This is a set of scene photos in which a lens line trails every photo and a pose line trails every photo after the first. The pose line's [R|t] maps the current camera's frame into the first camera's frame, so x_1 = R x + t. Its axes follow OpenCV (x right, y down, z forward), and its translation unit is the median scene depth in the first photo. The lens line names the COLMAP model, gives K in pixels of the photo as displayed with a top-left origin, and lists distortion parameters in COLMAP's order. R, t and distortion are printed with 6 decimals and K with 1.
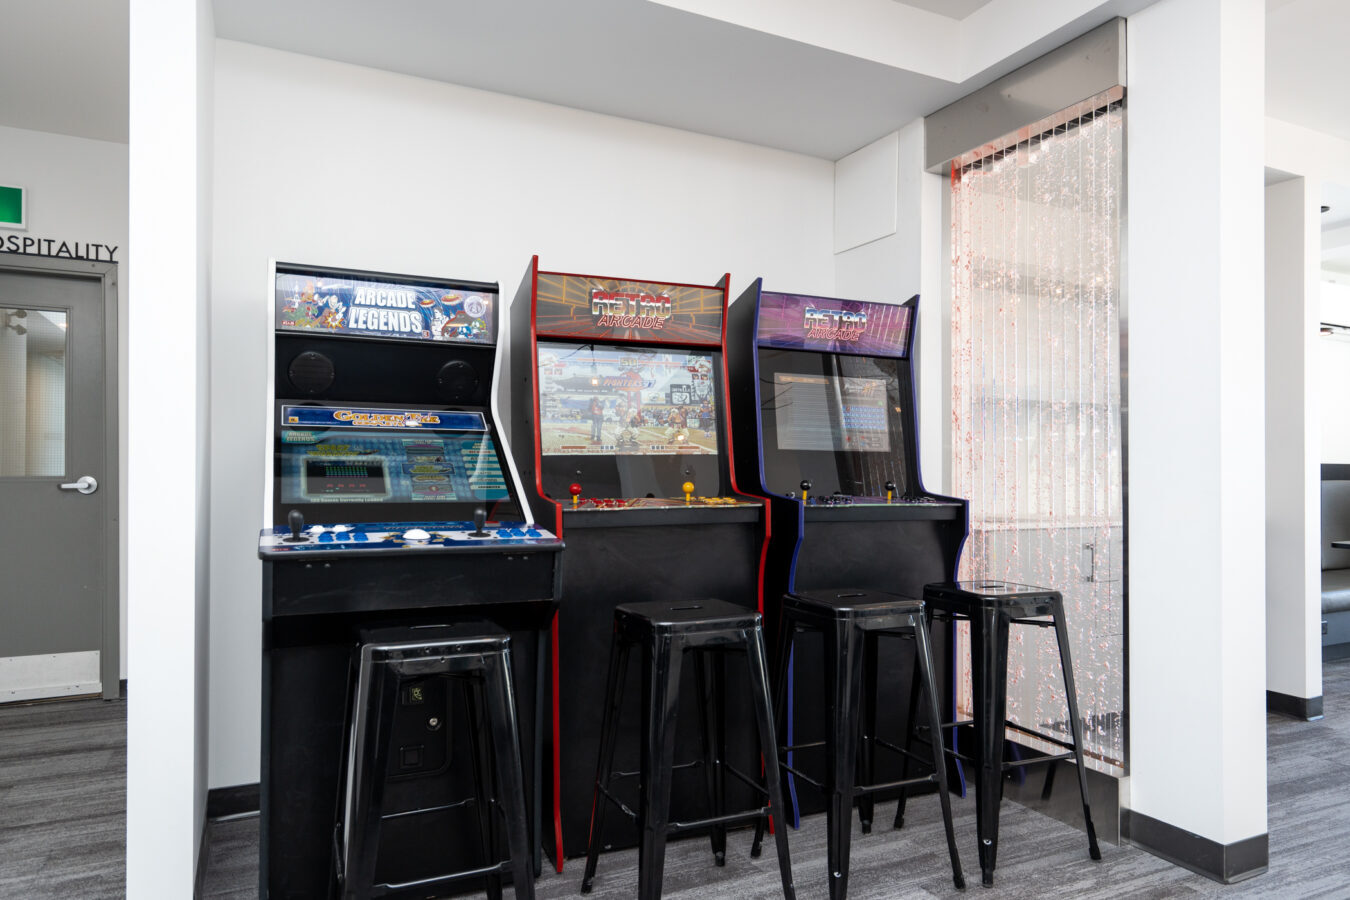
lens RADIAL K [[883.2, 0, 670.2], [0, 883.2, 468.7], [0, 0, 1]] dist [0.000866, 0.000647]
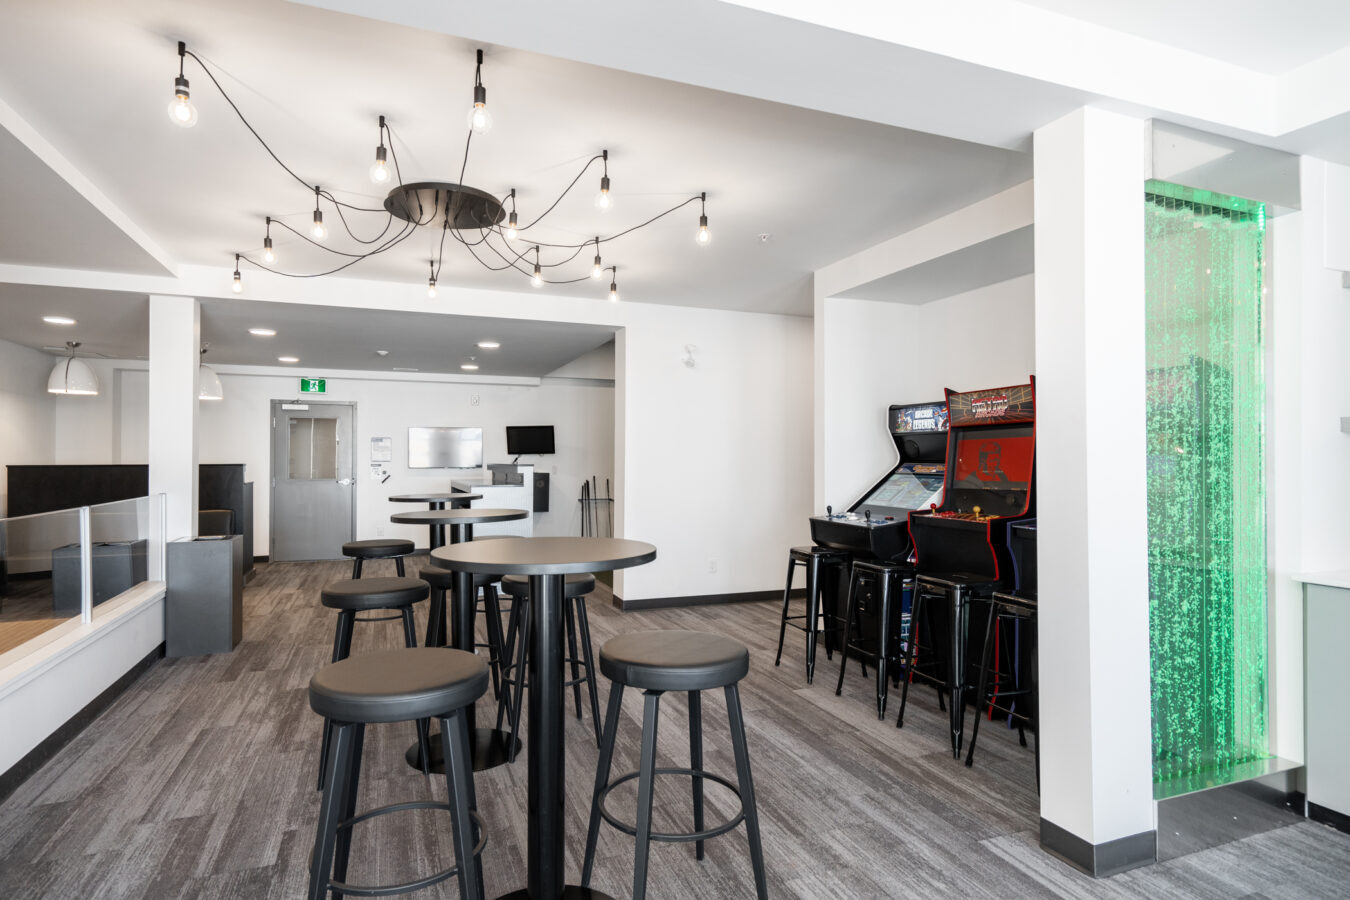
lens RADIAL K [[738.0, 0, 675.0], [0, 738.0, 450.0], [0, 0, 1]] dist [0.000315, -0.000025]
pose [[-0.020339, -0.026760, -0.999435, 1.494333], [-0.013504, 0.999558, -0.026488, -0.050007], [0.999702, 0.012958, -0.020692, 0.434844]]
